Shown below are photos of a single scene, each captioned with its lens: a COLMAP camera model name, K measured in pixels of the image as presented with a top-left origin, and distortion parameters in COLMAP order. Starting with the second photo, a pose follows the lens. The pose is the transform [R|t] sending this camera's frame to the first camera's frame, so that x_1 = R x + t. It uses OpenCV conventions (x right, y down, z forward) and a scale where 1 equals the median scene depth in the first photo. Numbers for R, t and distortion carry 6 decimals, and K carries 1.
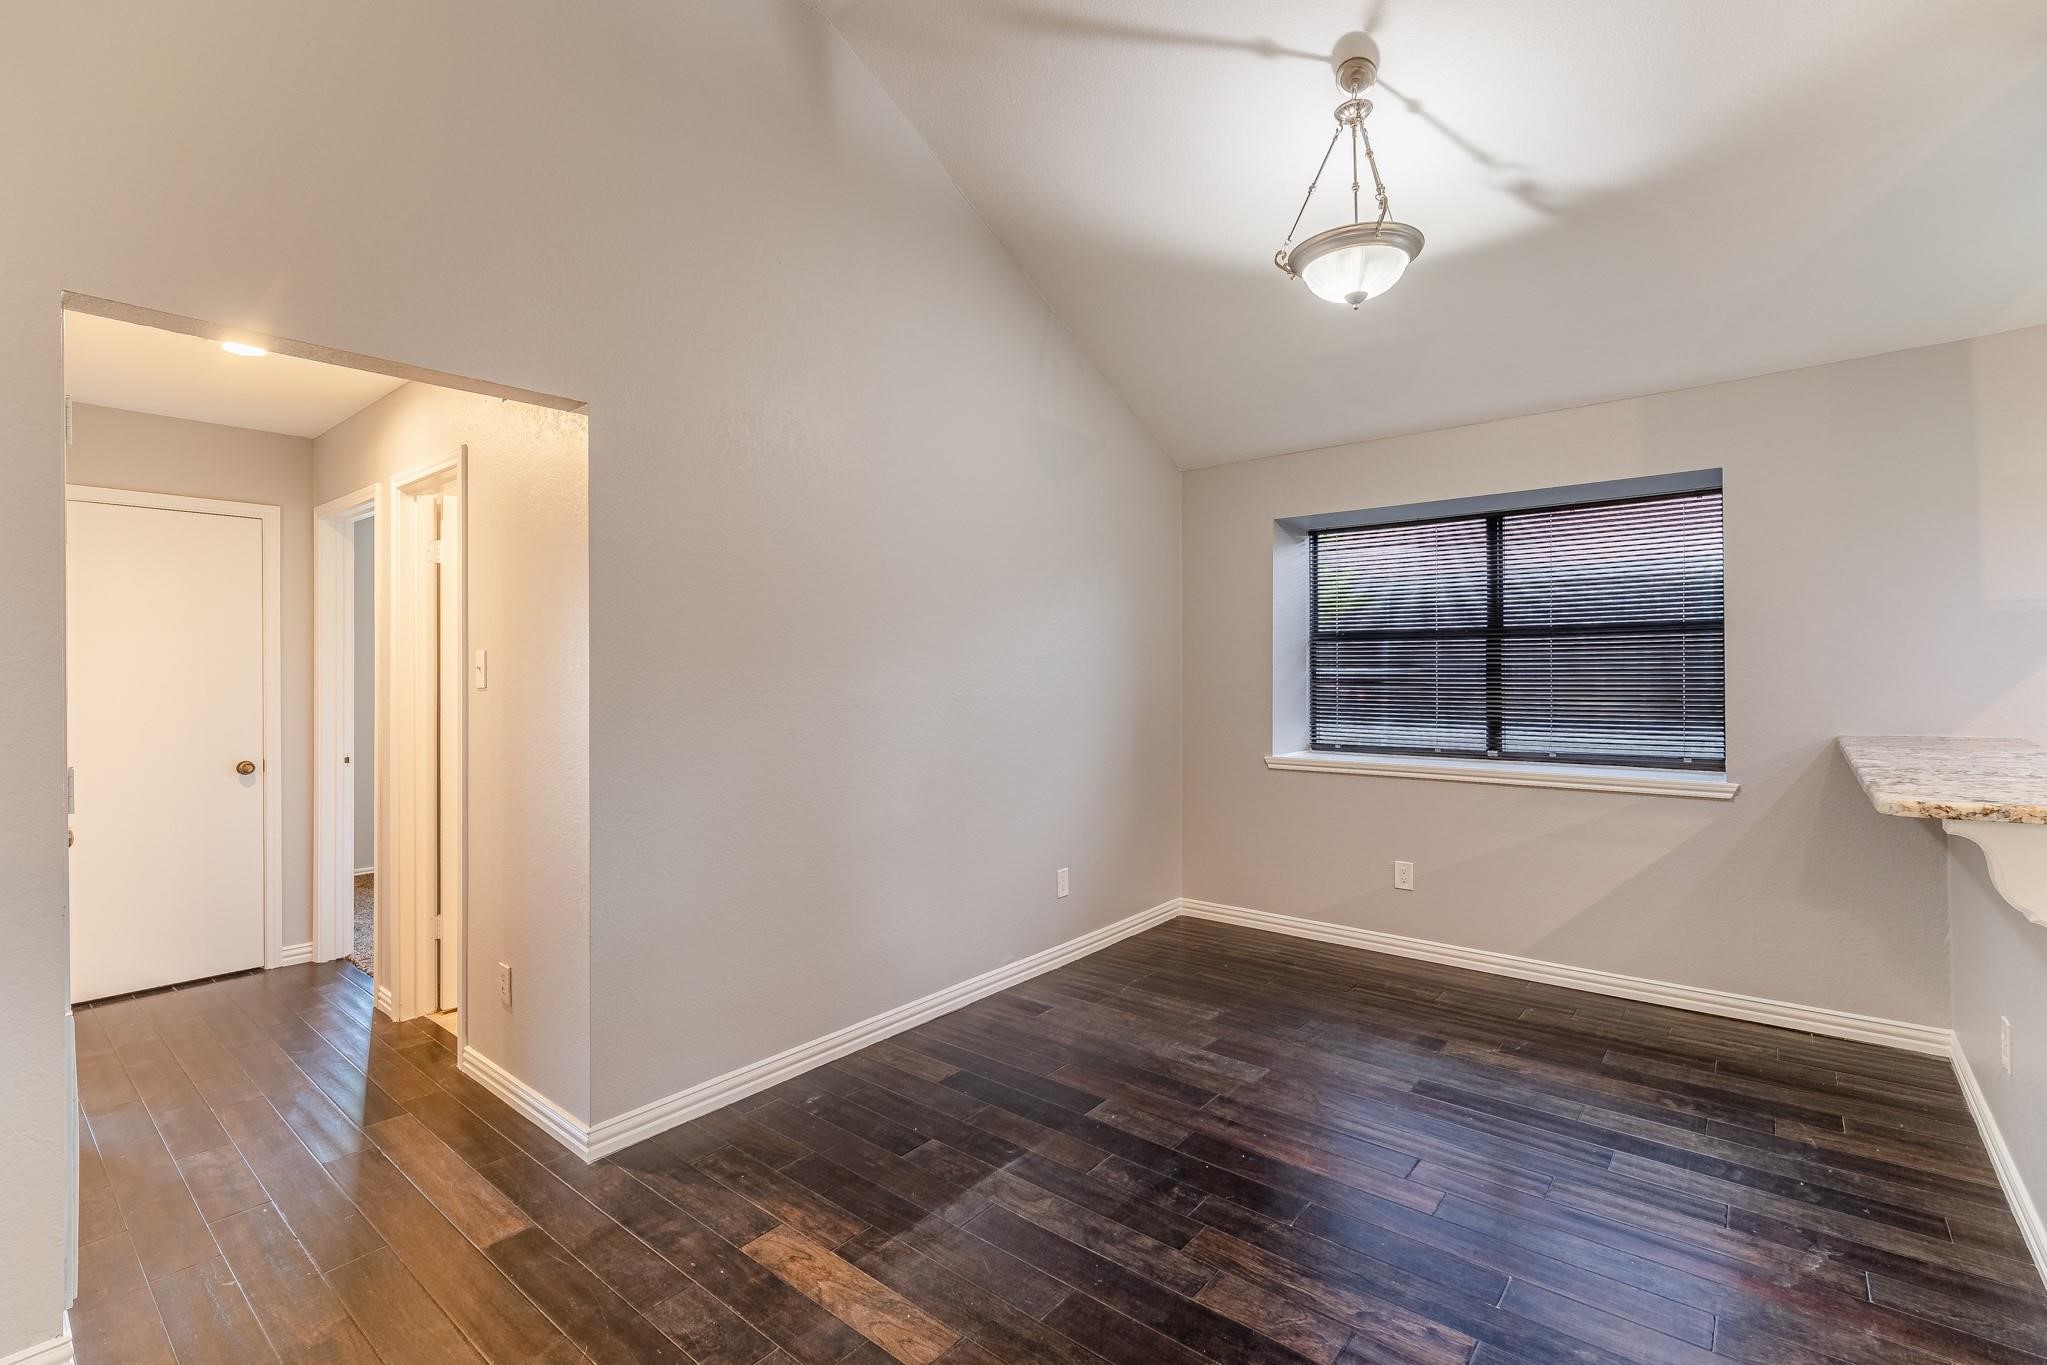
lens RADIAL K [[917.6, 0, 1041.8], [0, 917.6, 669.2], [0, 0, 1]] dist [-0.003316, -0.000789]
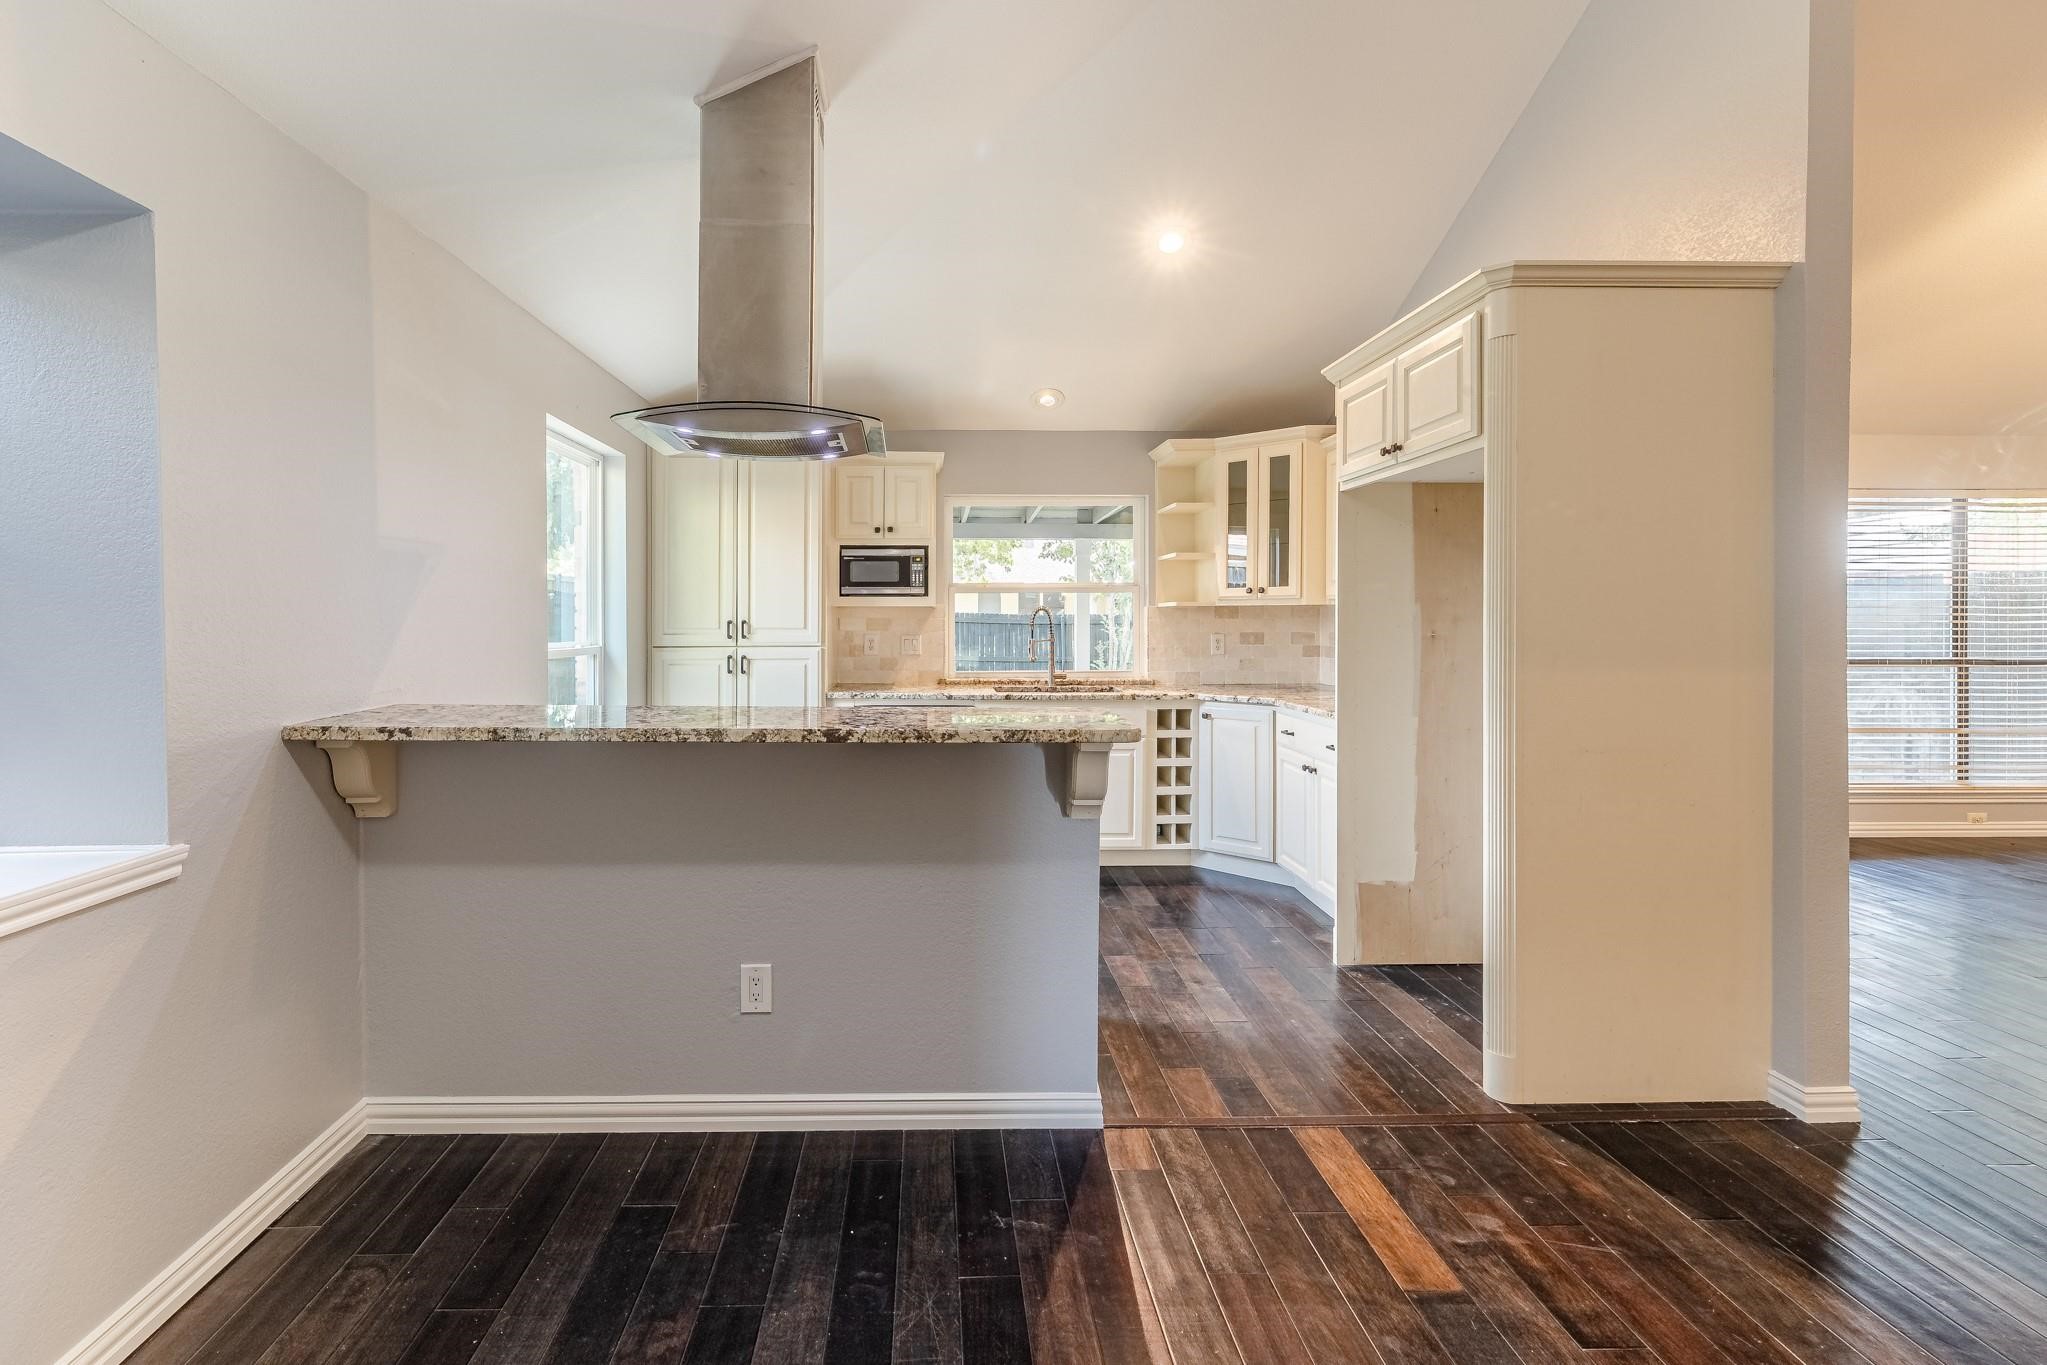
lens RADIAL K [[917.6, 0, 957.1], [0, 917.6, 621.0], [0, 0, 1]] dist [-0.003316, -0.000789]
pose [[-0.652094, 0.008112, 0.758095, 0.064915], [-0.003229, 0.999904, -0.013476, 0.005446], [-0.758132, -0.011236, -0.652005, 0.783360]]
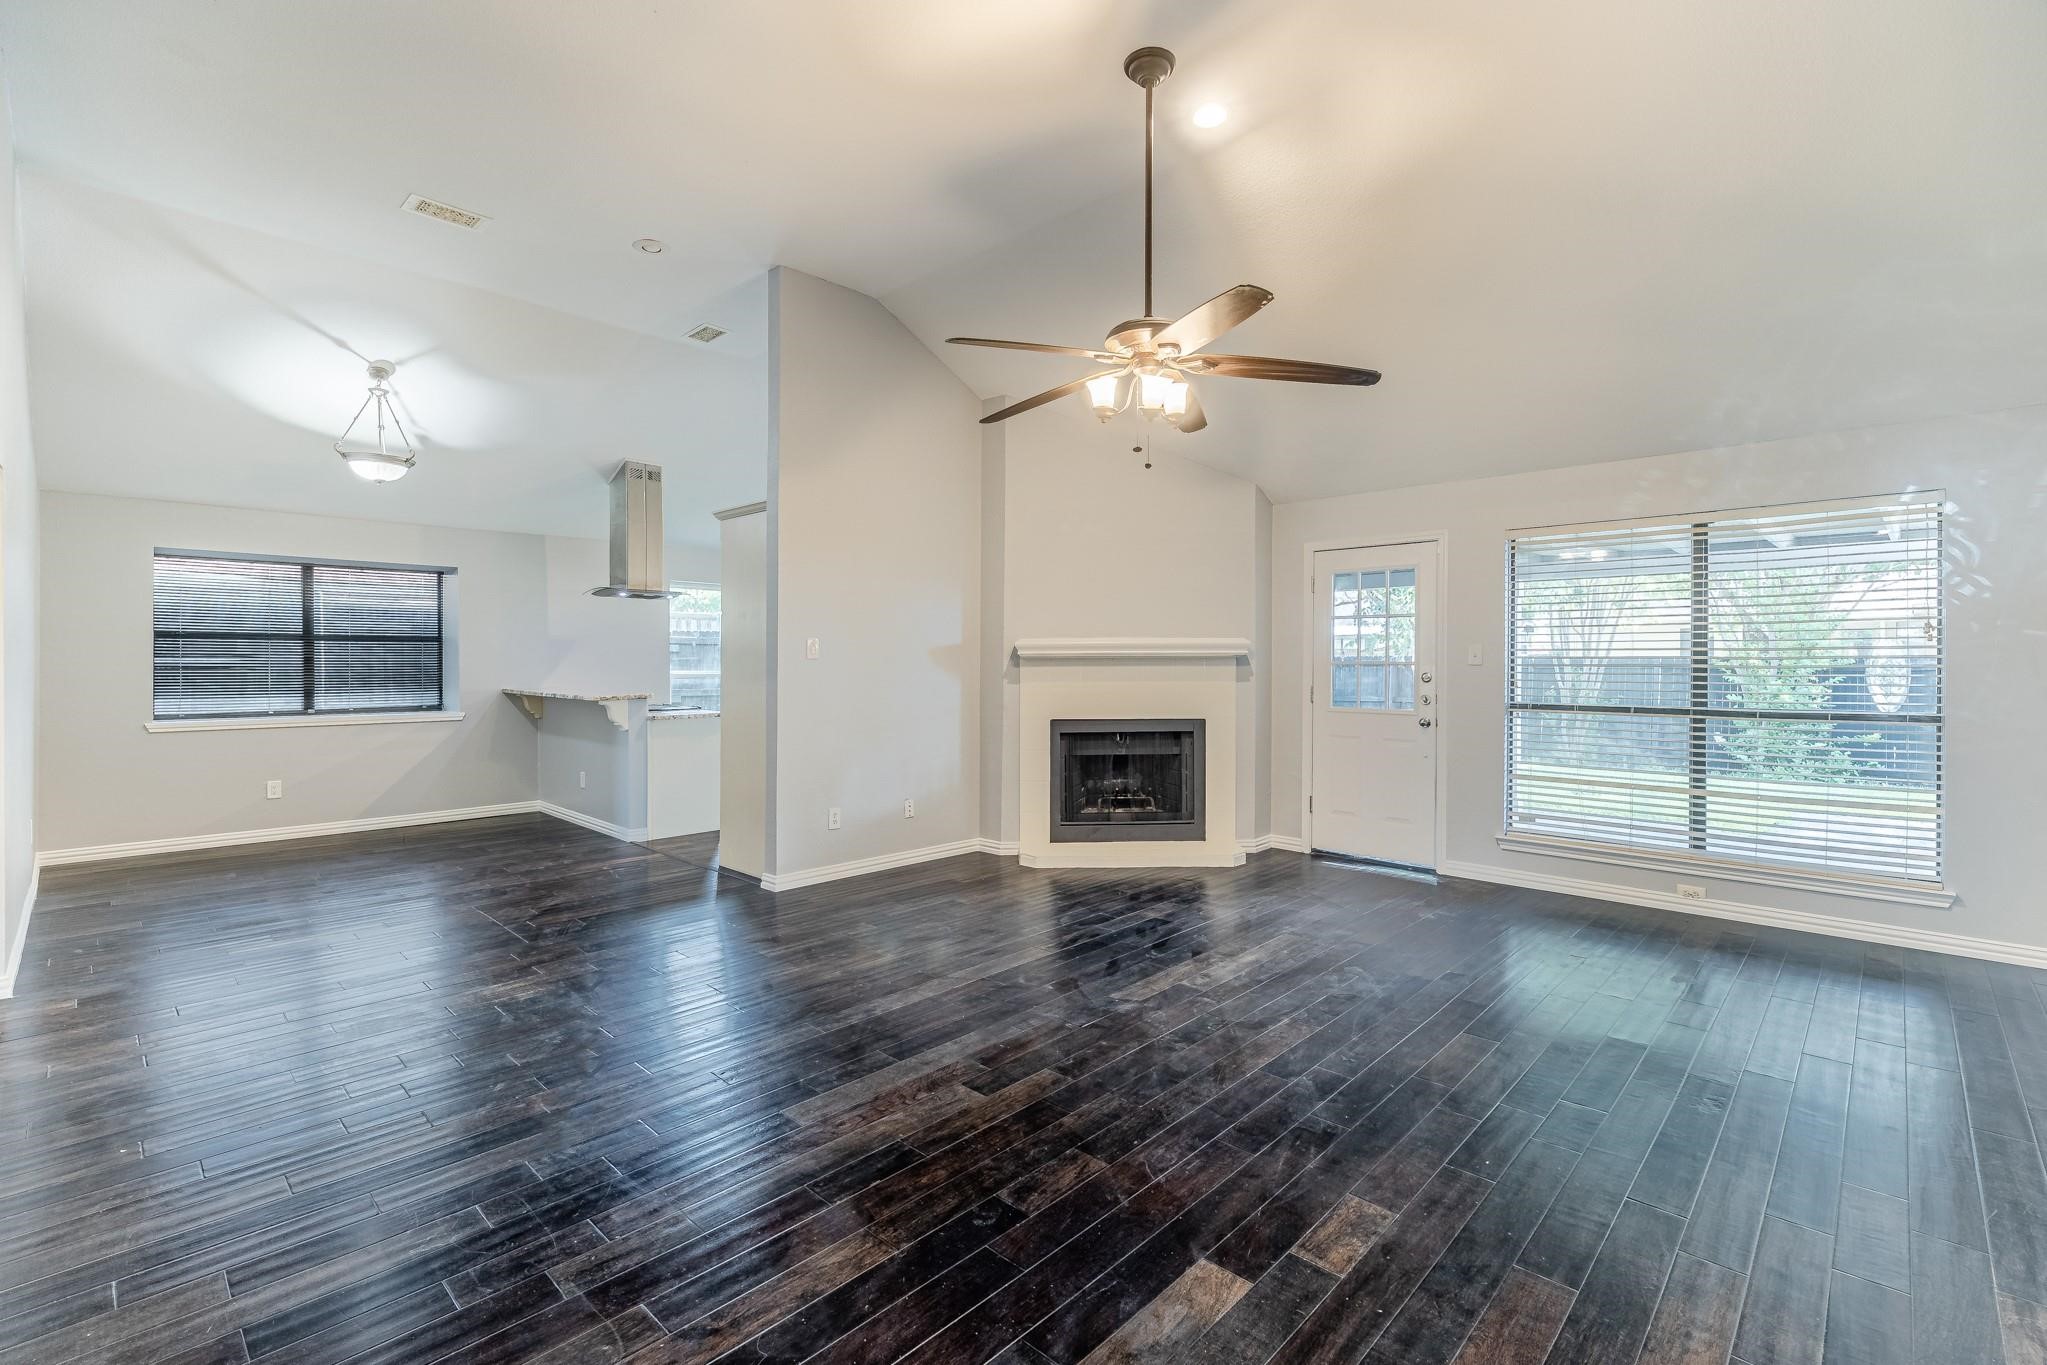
lens RADIAL K [[917.6, 0, 1032.3], [0, 917.6, 673.7], [0, 0, 1]] dist [-0.003316, -0.000789]
pose [[0.067152, -0.014014, 0.997644, -1.047896], [-0.011120, 0.999829, 0.014793, -0.013538], [-0.997681, -0.012087, 0.066984, -0.394810]]
